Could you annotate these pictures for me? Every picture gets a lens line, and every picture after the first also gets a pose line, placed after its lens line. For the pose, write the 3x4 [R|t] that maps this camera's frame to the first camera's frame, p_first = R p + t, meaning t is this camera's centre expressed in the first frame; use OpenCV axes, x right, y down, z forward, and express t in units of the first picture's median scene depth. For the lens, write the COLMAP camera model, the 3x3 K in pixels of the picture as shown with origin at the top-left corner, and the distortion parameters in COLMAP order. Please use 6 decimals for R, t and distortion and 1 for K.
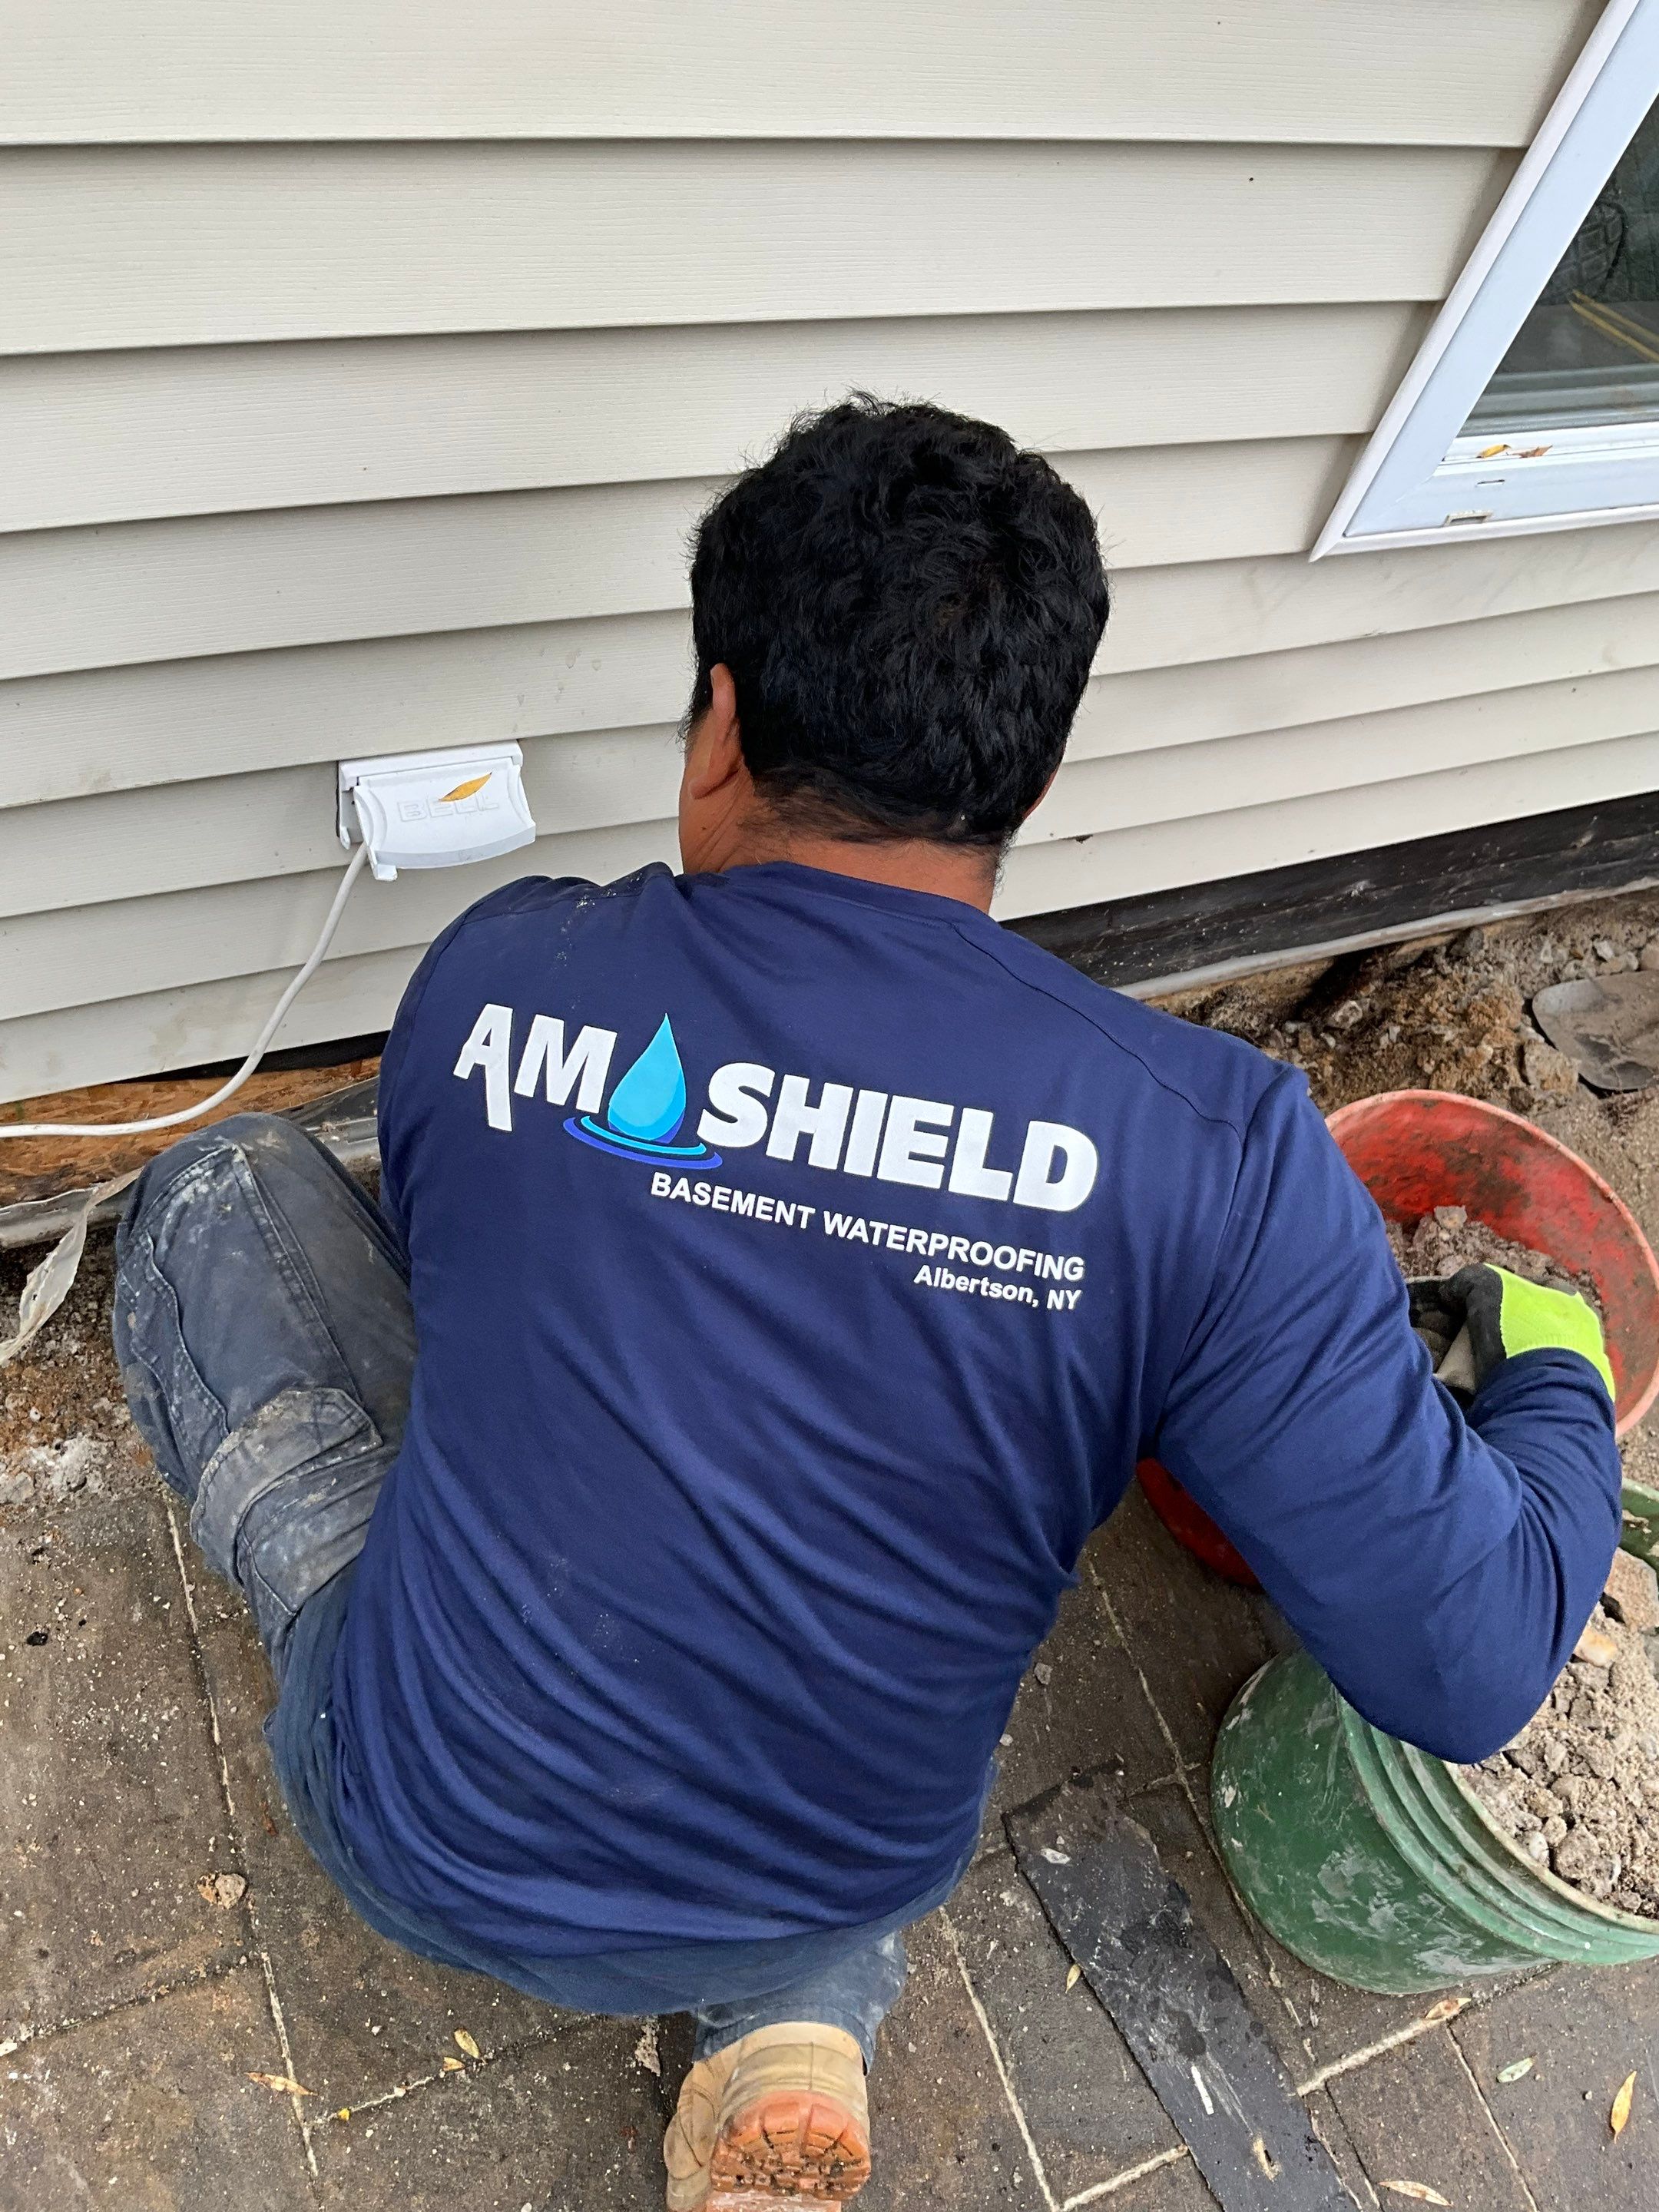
lens RADIAL K [[1824.7, 0, 832.9], [0, 1824.7, 1082.7], [0, 0, 1]] dist [0.122591, -0.248169]
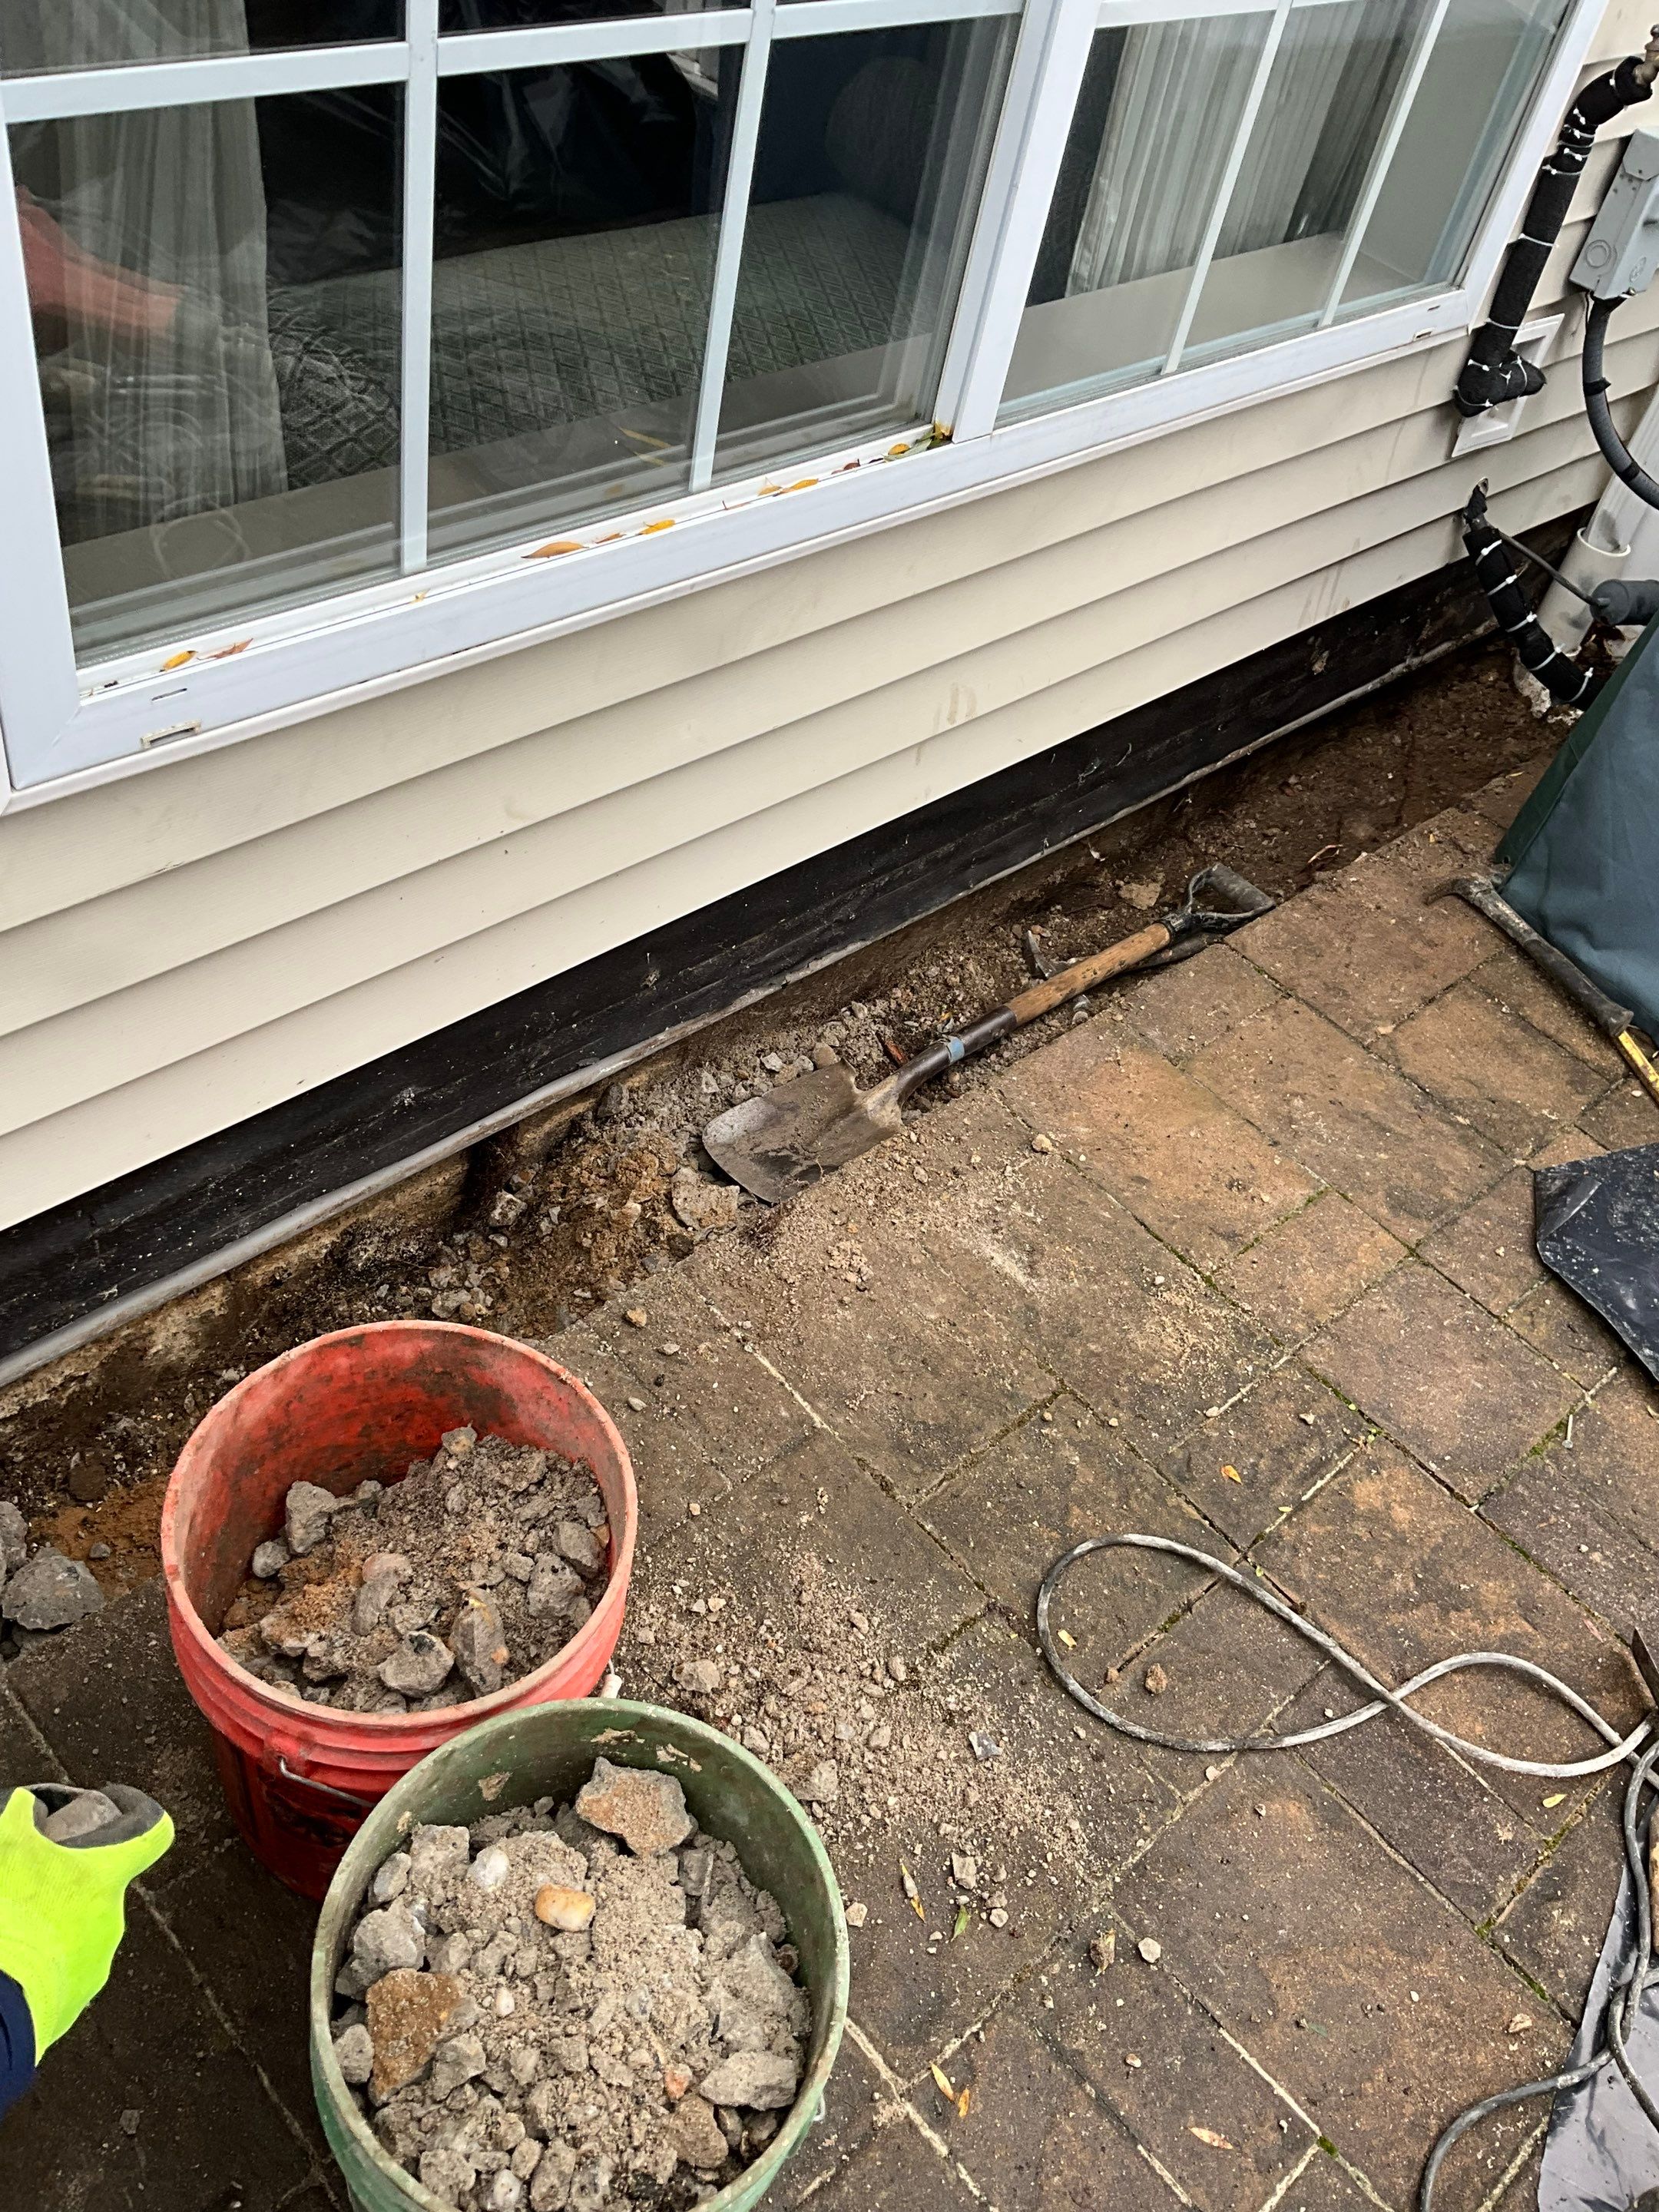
lens RADIAL K [[1824.7, 0, 832.9], [0, 1824.7, 1082.7], [0, 0, 1]] dist [0.122591, -0.248169]
pose [[0.934436, -0.287248, 0.210518, 0.264223], [0.306734, 0.949509, -0.065926, 0.015309], [-0.180952, 0.126177, 0.975364, 0.037858]]
